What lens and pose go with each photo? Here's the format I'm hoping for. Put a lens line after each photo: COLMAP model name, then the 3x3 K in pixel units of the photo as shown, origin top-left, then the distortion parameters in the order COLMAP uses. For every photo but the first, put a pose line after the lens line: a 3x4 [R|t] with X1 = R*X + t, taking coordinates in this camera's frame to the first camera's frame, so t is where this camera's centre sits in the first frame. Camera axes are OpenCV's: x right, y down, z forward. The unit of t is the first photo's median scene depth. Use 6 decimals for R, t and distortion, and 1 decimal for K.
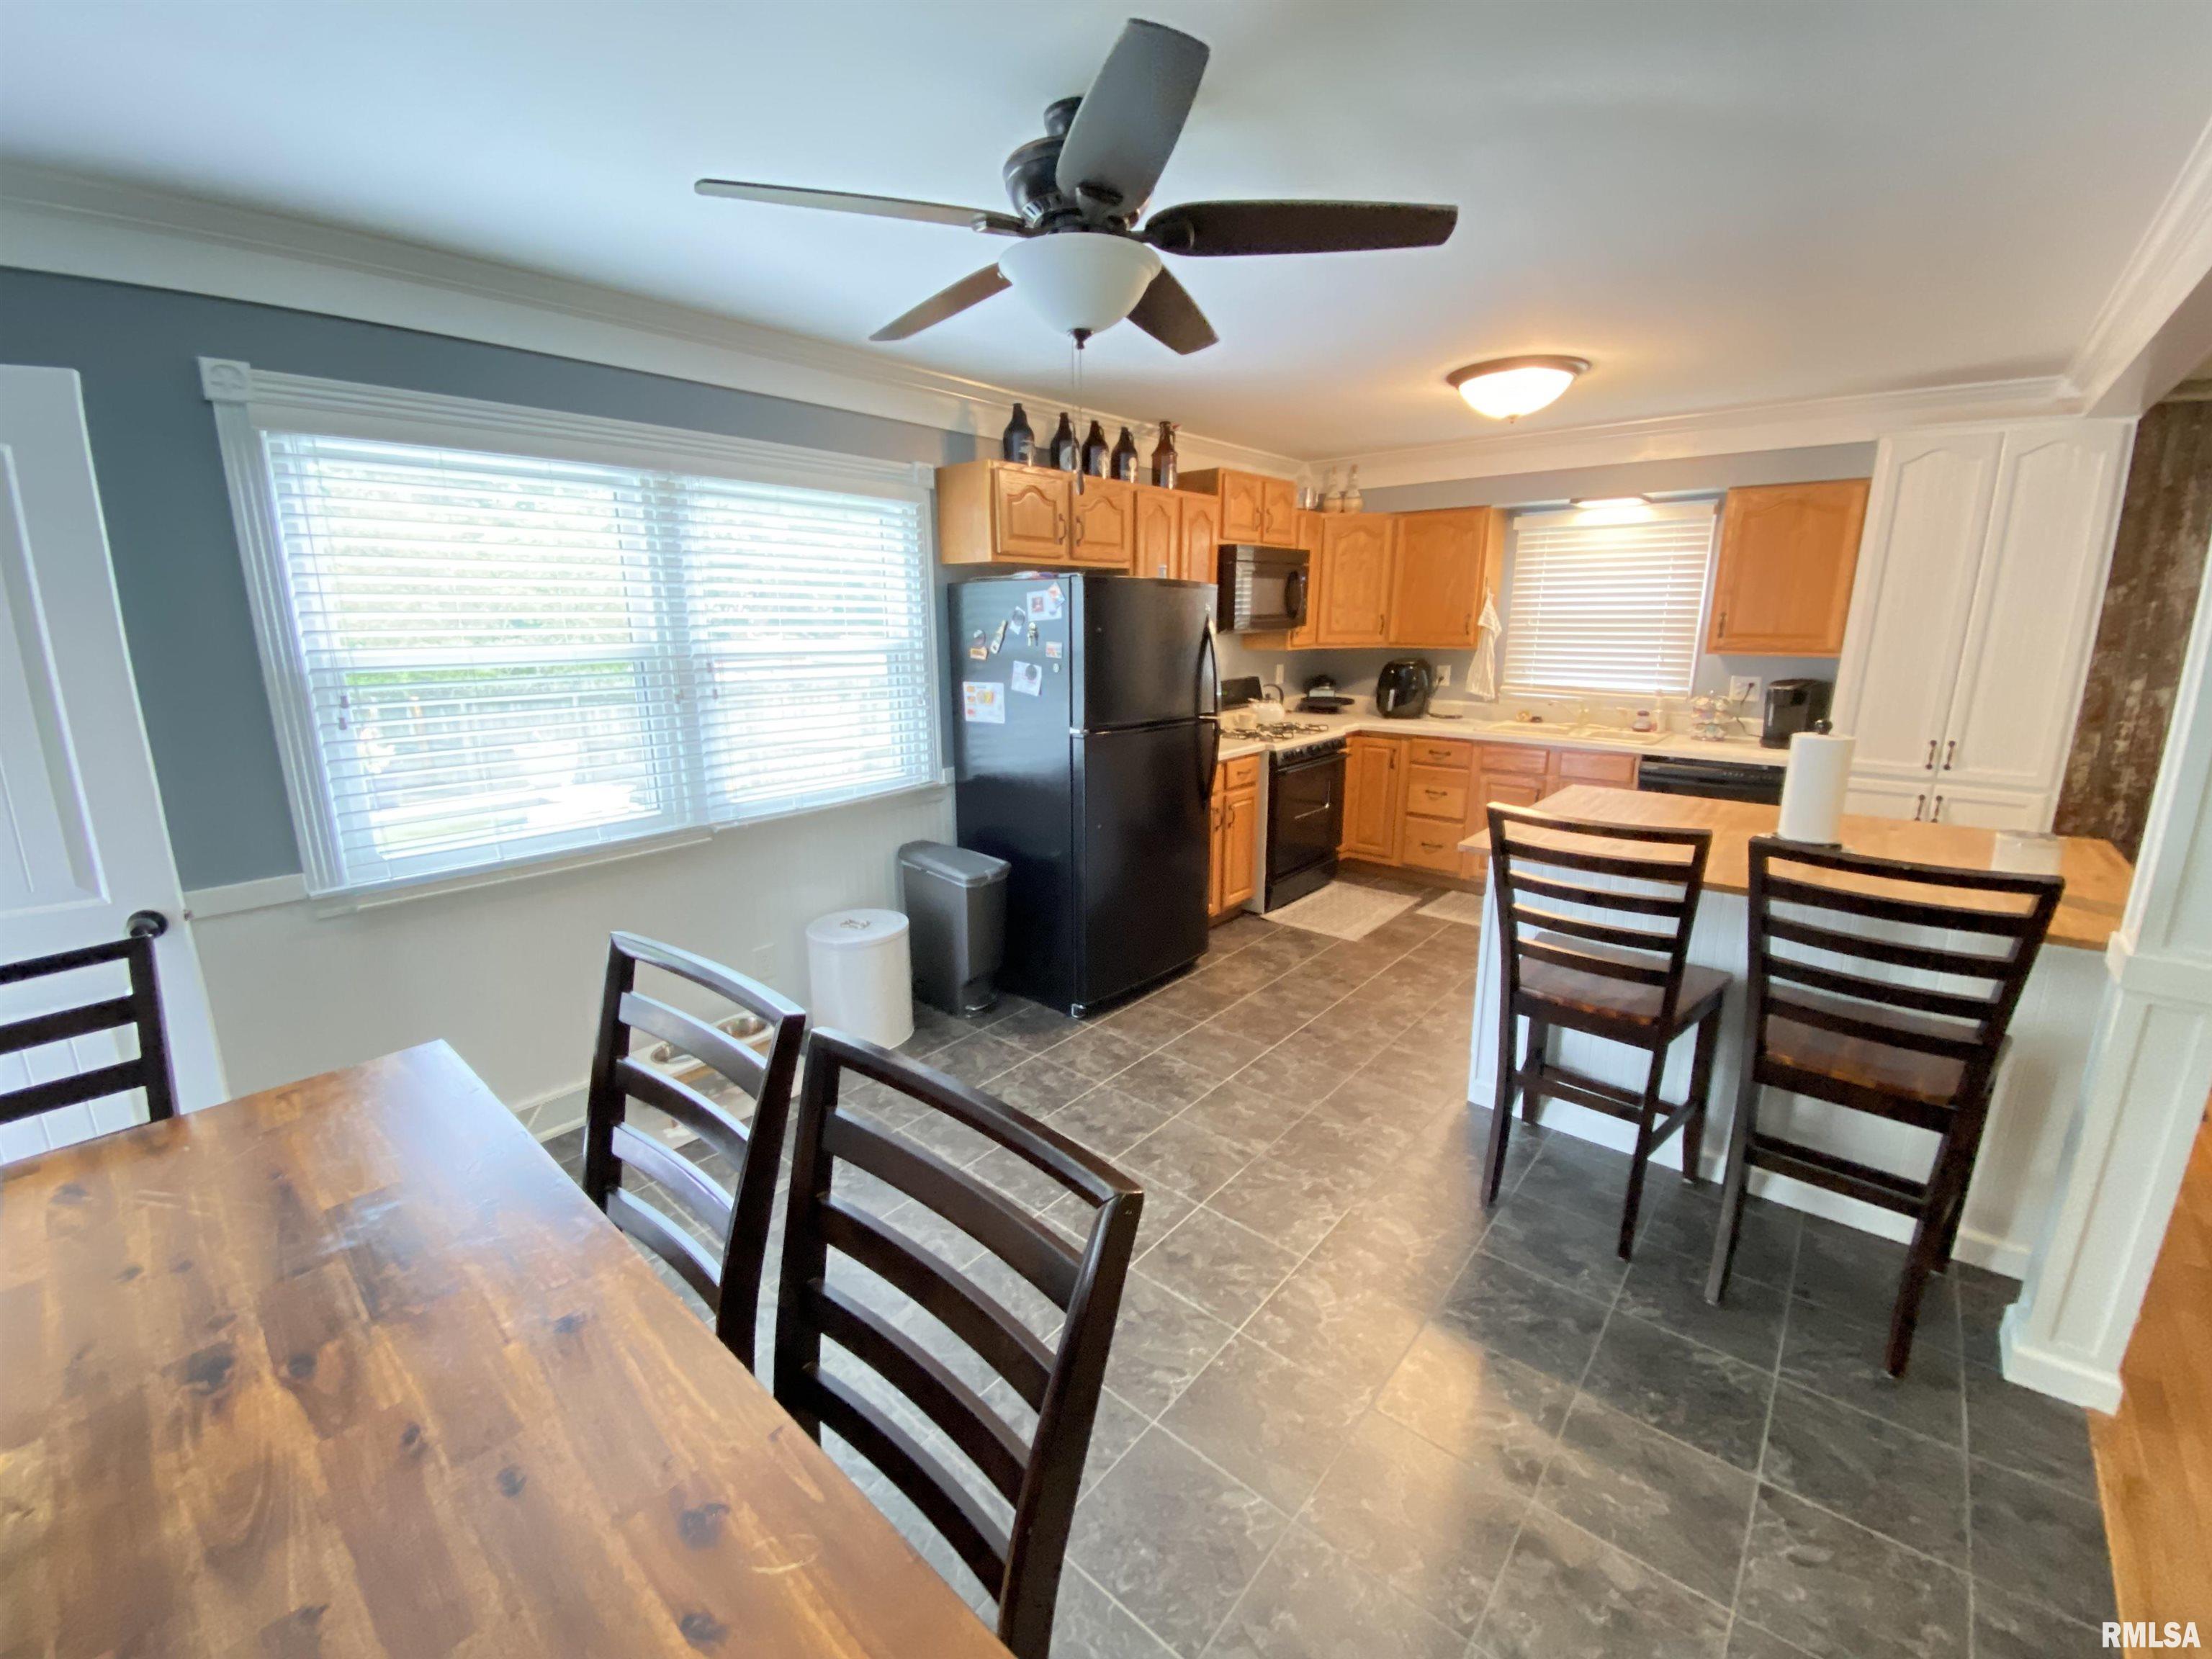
lens RADIAL K [[915.4, 0, 1104.8], [0, 915.4, 826.7], [0, 0, 1]] dist [0.001445, -0.001163]
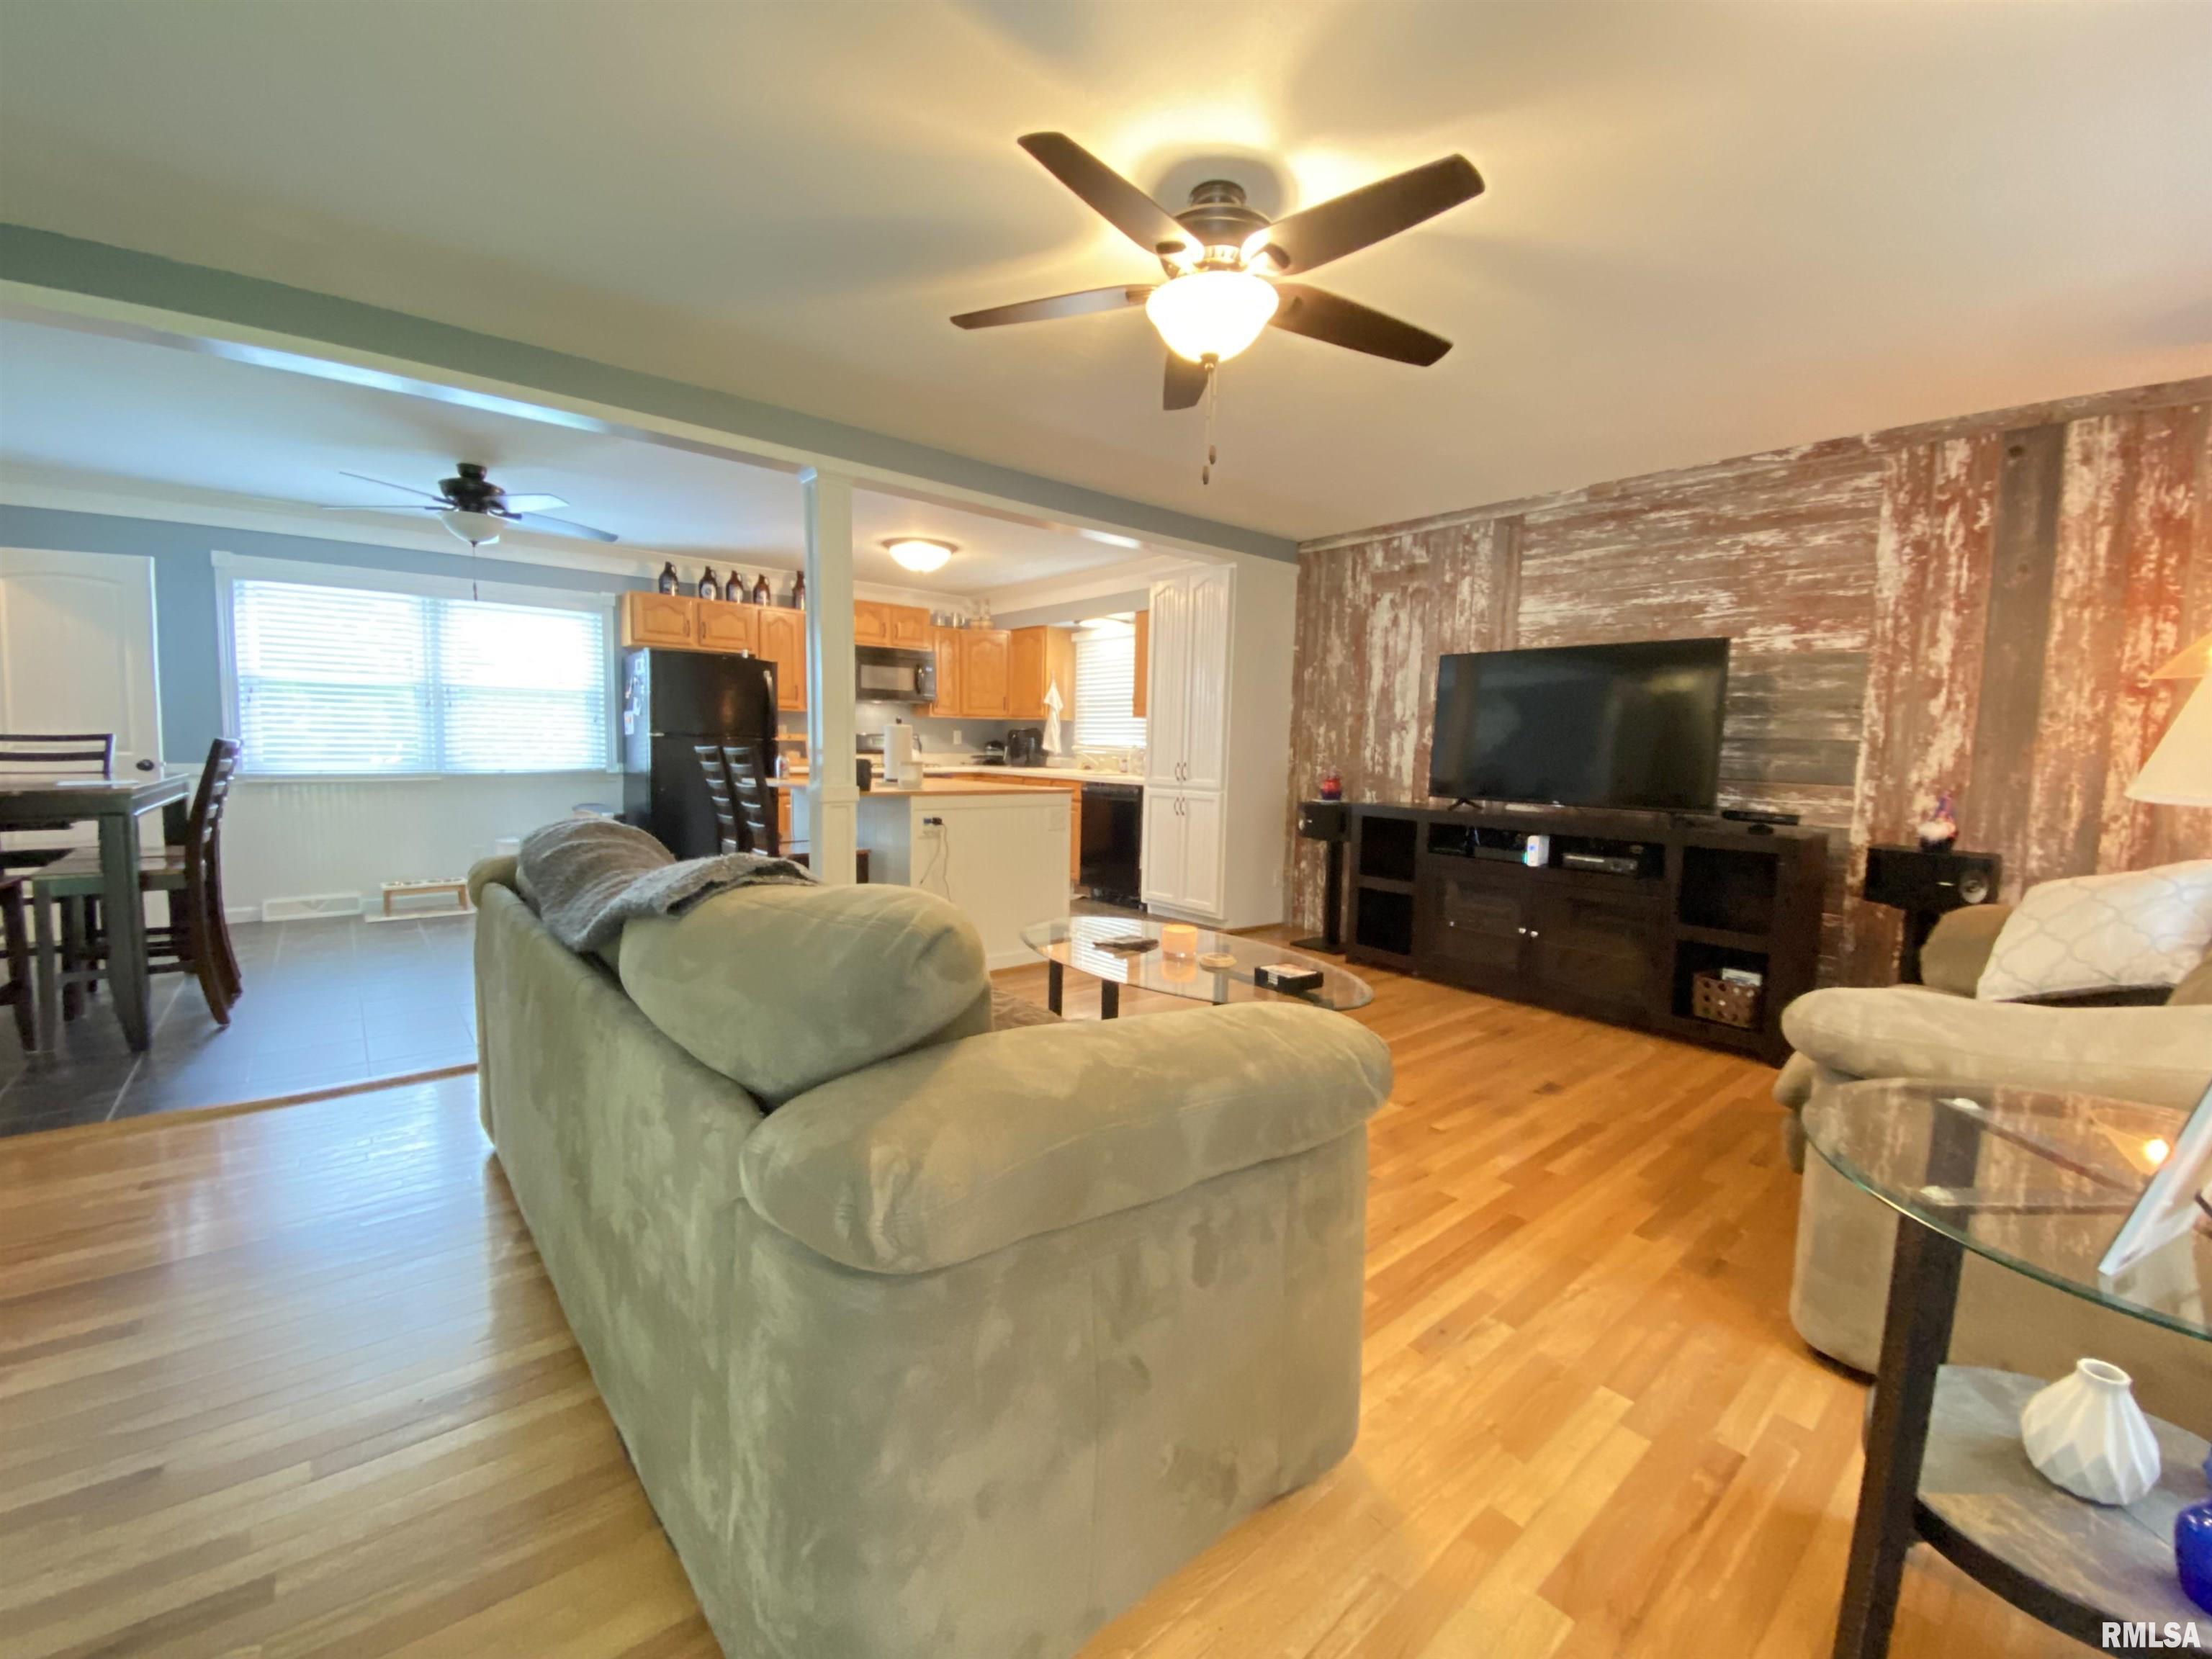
lens RADIAL K [[915.4, 0, 1103.0], [0, 915.4, 825.8], [0, 0, 1]] dist [0.001445, -0.001163]
pose [[0.993026, 0.039673, -0.111018, 0.952610], [-0.054020, 0.990124, -0.129367, 0.234736], [0.104789, 0.134462, 0.985362, -0.610776]]
